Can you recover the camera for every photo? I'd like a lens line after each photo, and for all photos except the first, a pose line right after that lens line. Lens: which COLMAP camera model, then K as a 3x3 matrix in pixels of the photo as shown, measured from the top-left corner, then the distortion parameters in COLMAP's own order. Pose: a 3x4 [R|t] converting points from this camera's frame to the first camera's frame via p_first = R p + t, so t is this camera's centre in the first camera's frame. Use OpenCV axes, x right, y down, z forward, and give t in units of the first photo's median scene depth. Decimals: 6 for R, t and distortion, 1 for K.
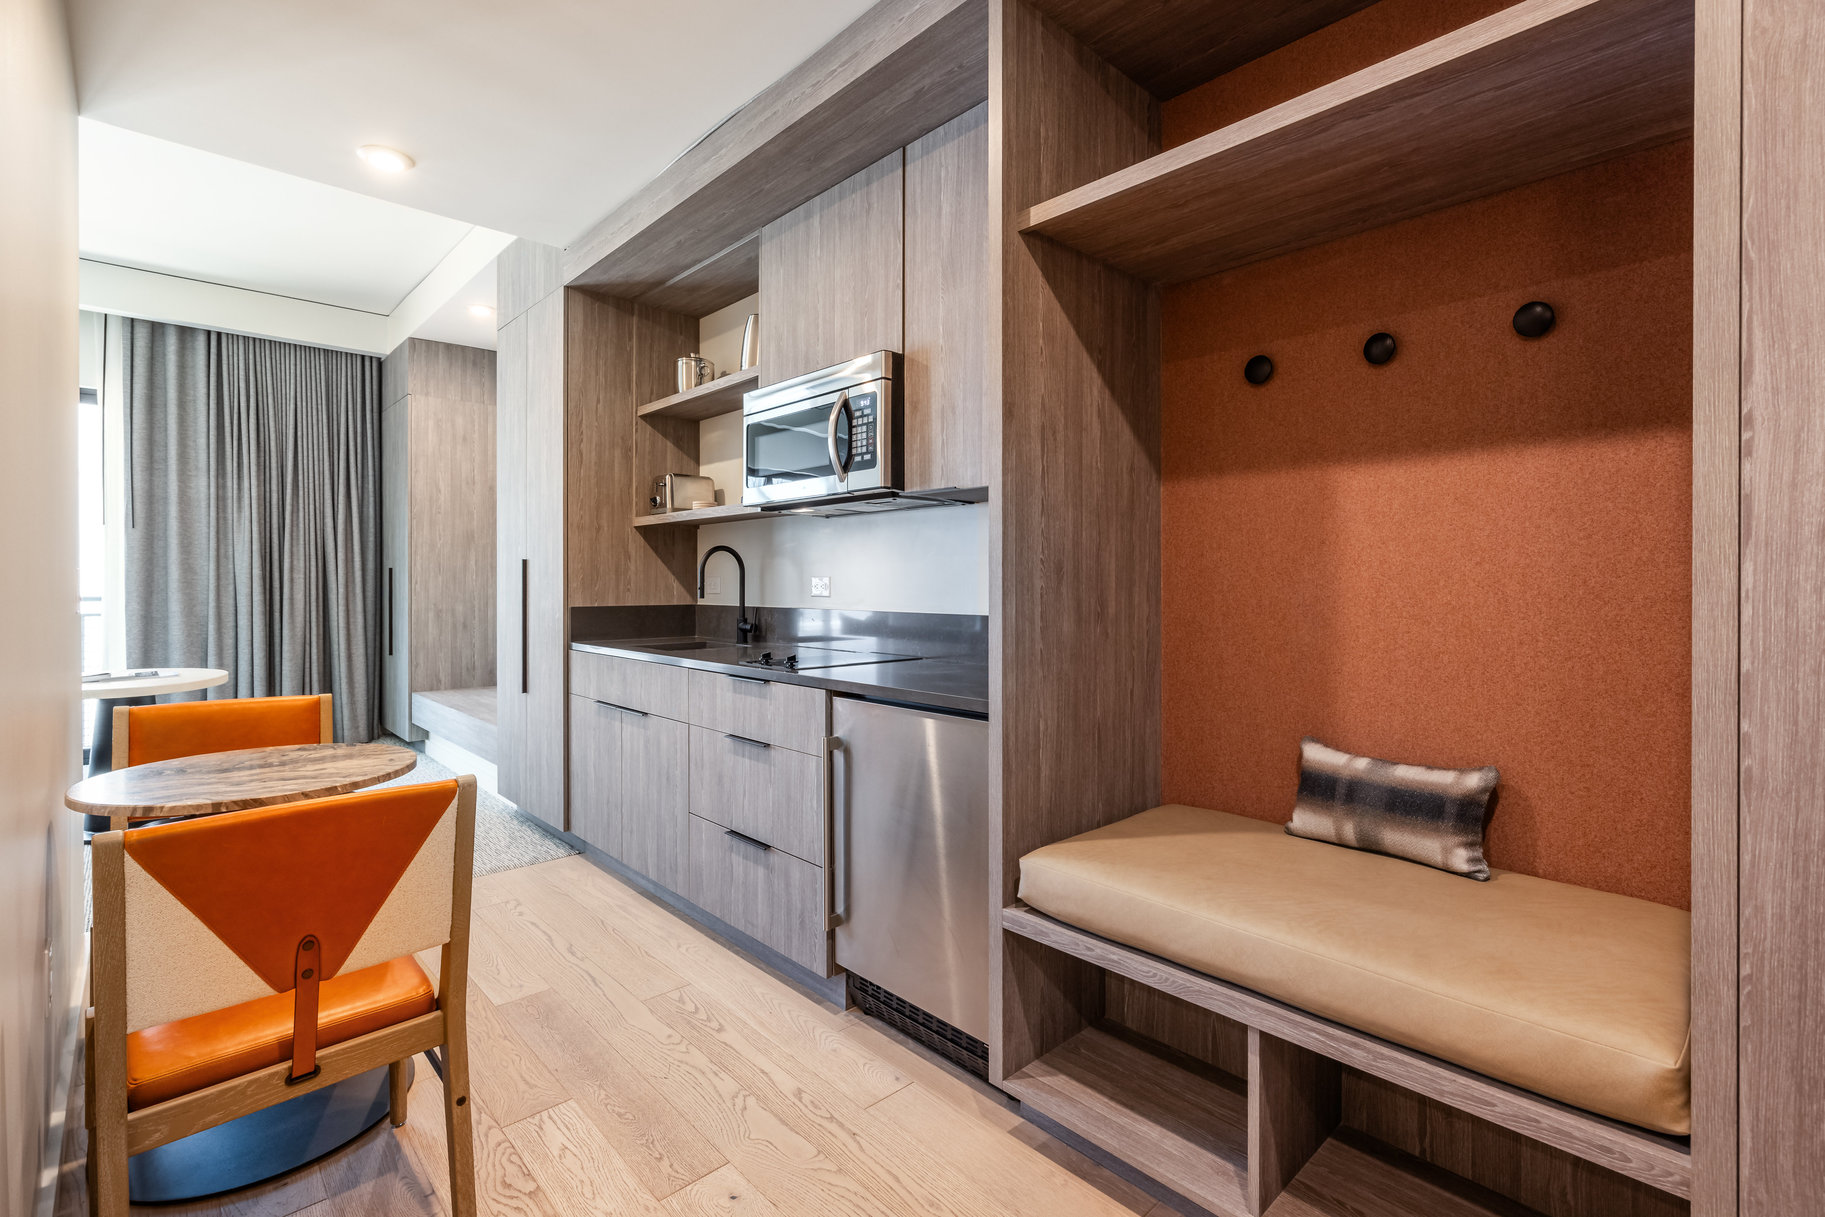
lens RADIAL K [[846.1, 0, 897.3], [0, 846.1, 585.7], [0, 0, 1]] dist [-0.001228, 0.000681]
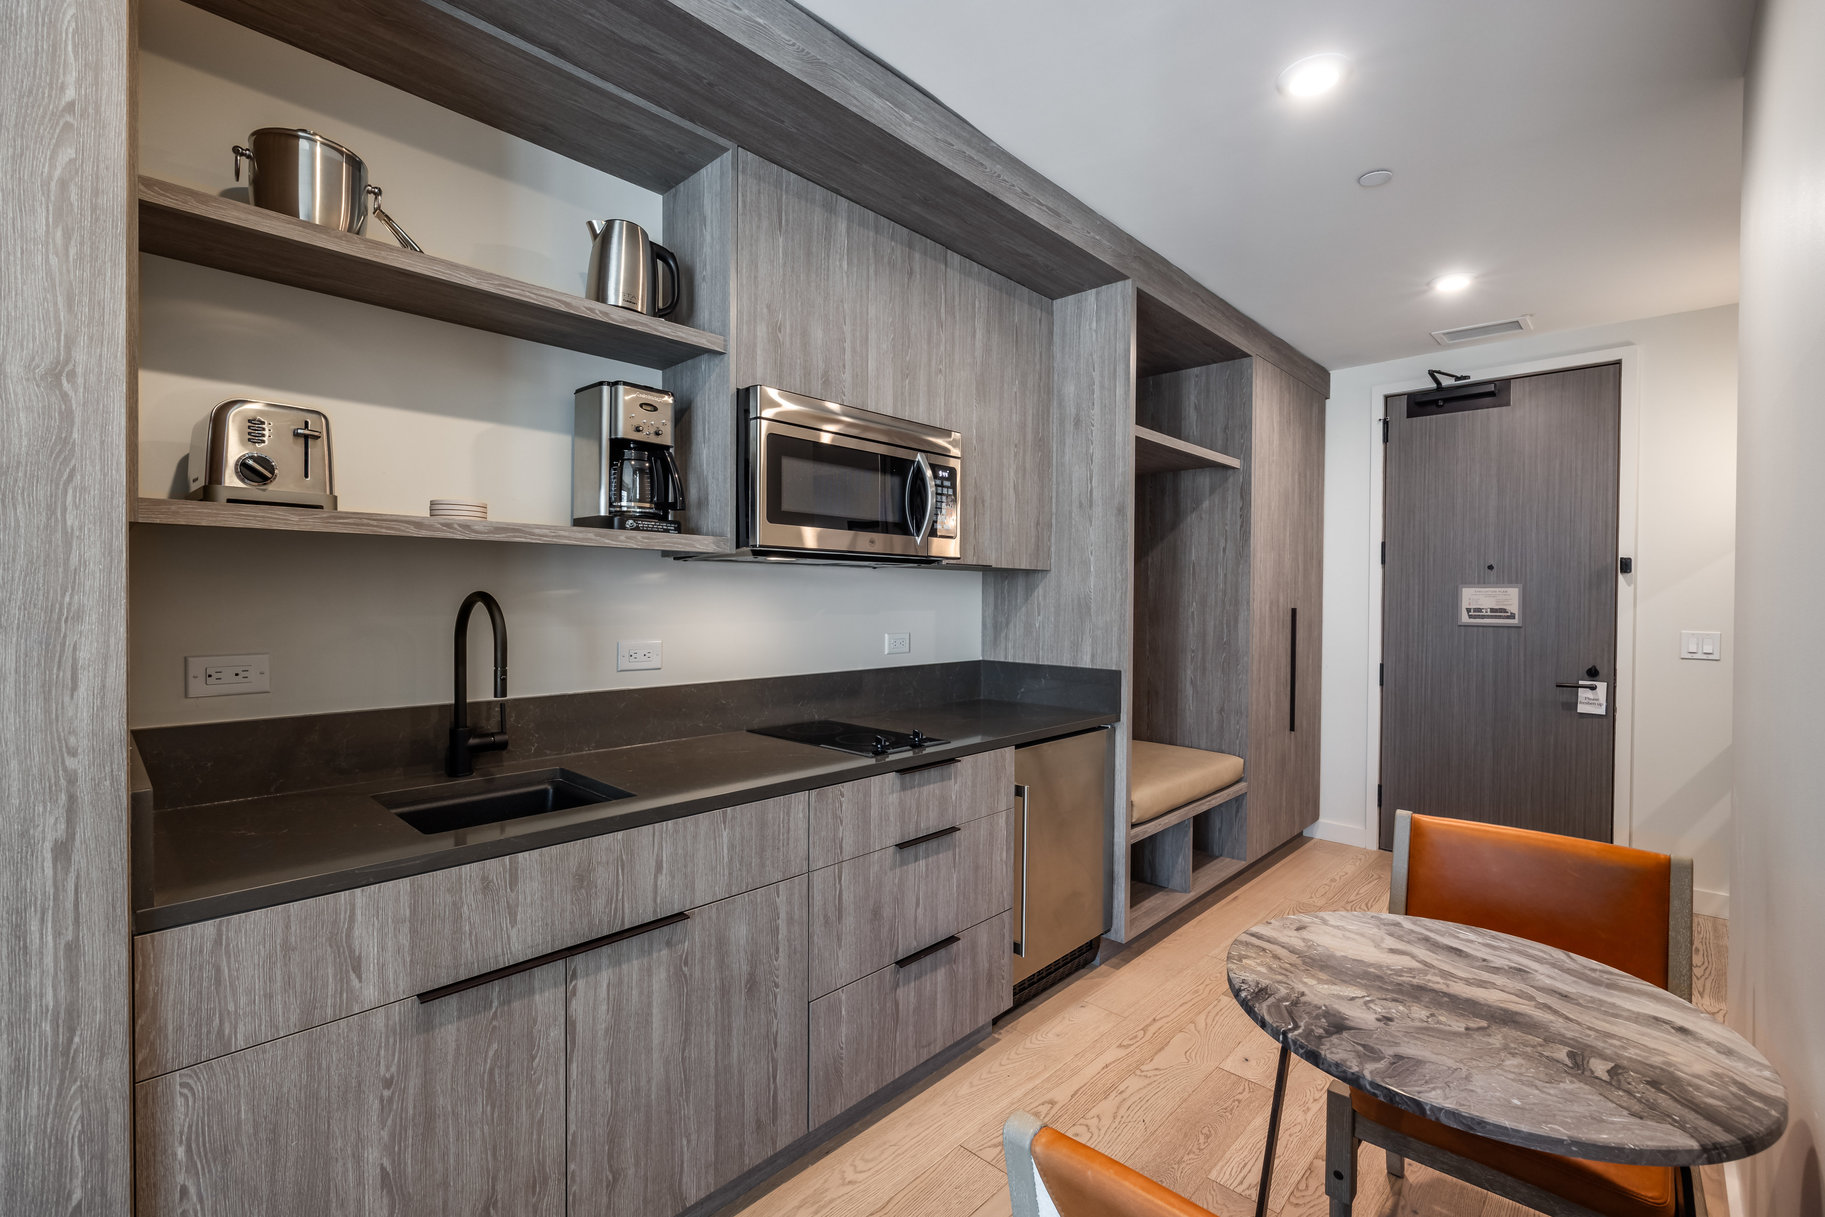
lens RADIAL K [[780.5, 0, 902.2], [0, 780.5, 604.6], [0, 0, 1]] dist [-0.003653, 0.000305]
pose [[-0.062941, -0.011386, 0.997952, -1.090351], [-0.003425, 0.999931, 0.011192, -0.071680], [-0.998011, -0.002713, -0.062975, 1.213101]]
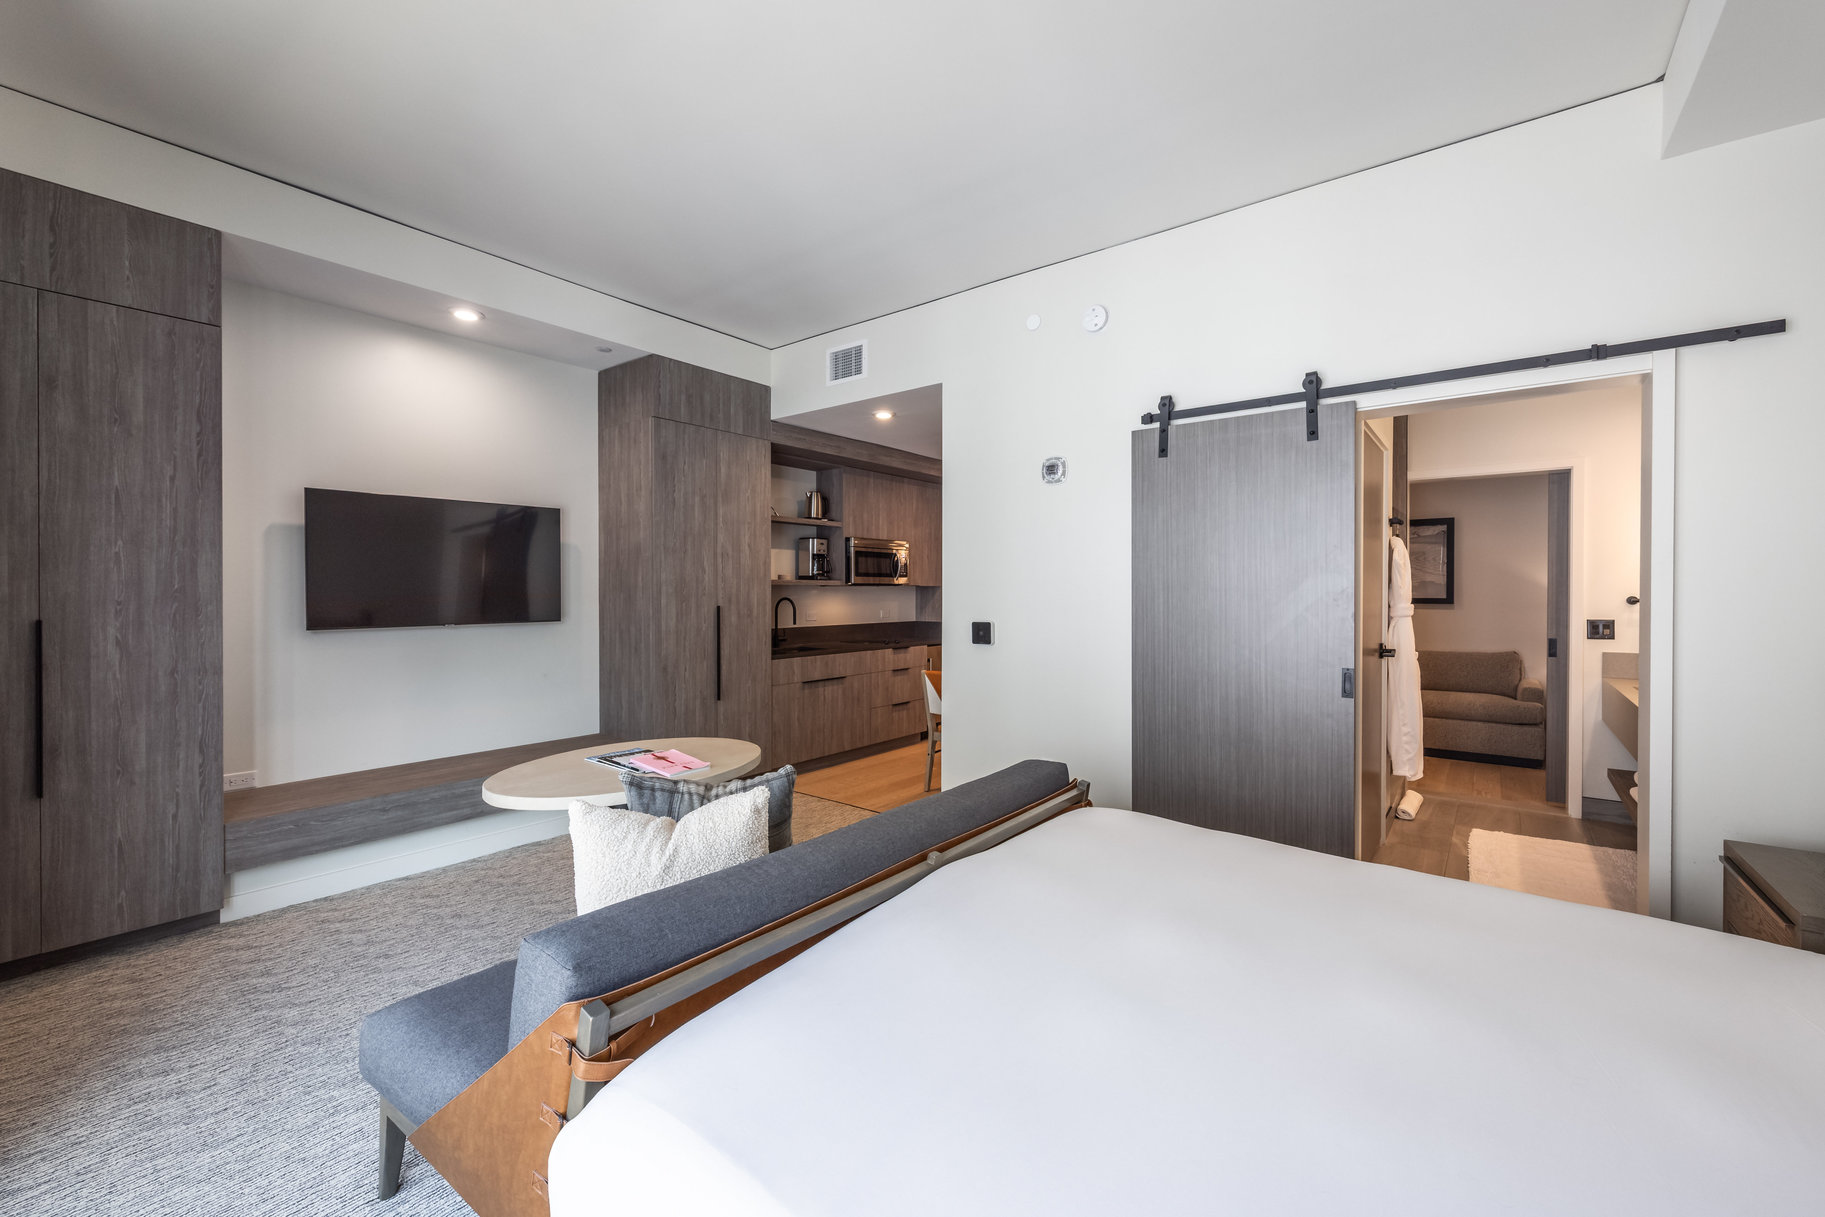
lens RADIAL K [[733.9, 0, 903.5], [0, 733.9, 600.6], [0, 0, 1]] dist [-0.000655, -0.000266]
pose [[-0.155615, -0.015055, 0.987703, -2.989009], [0.001920, 0.999877, 0.015543, -0.103643], [-0.987816, 0.004315, -0.155567, 1.555286]]
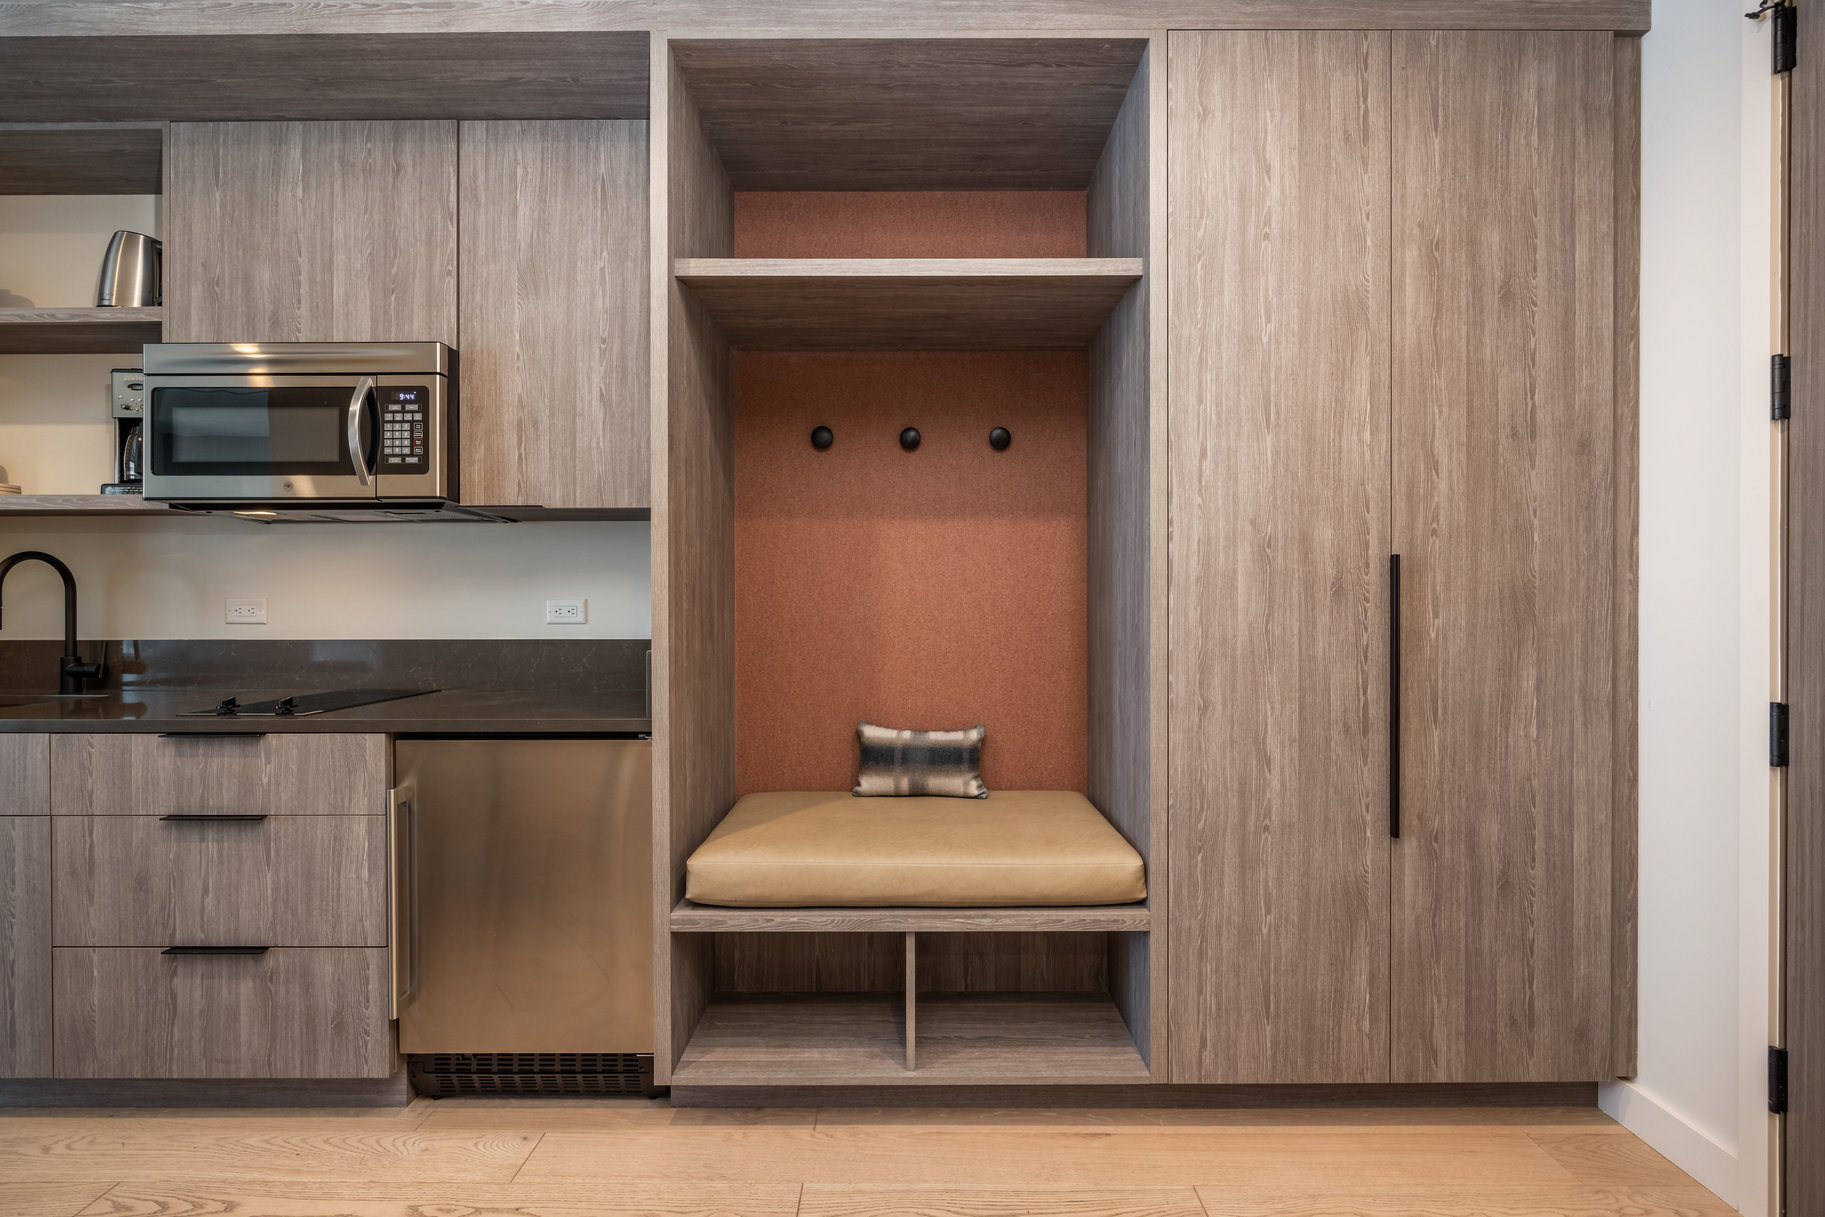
lens RADIAL K [[789.9, 0, 925.2], [0, 789.9, 606.7], [0, 0, 1]] dist [-0.003515, 0.000538]
pose [[0.672603, -0.003086, 0.739997, -0.303177], [0.004360, 0.999990, 0.000207, -0.000529], [-0.739991, 0.003088, 0.672610, 0.078227]]
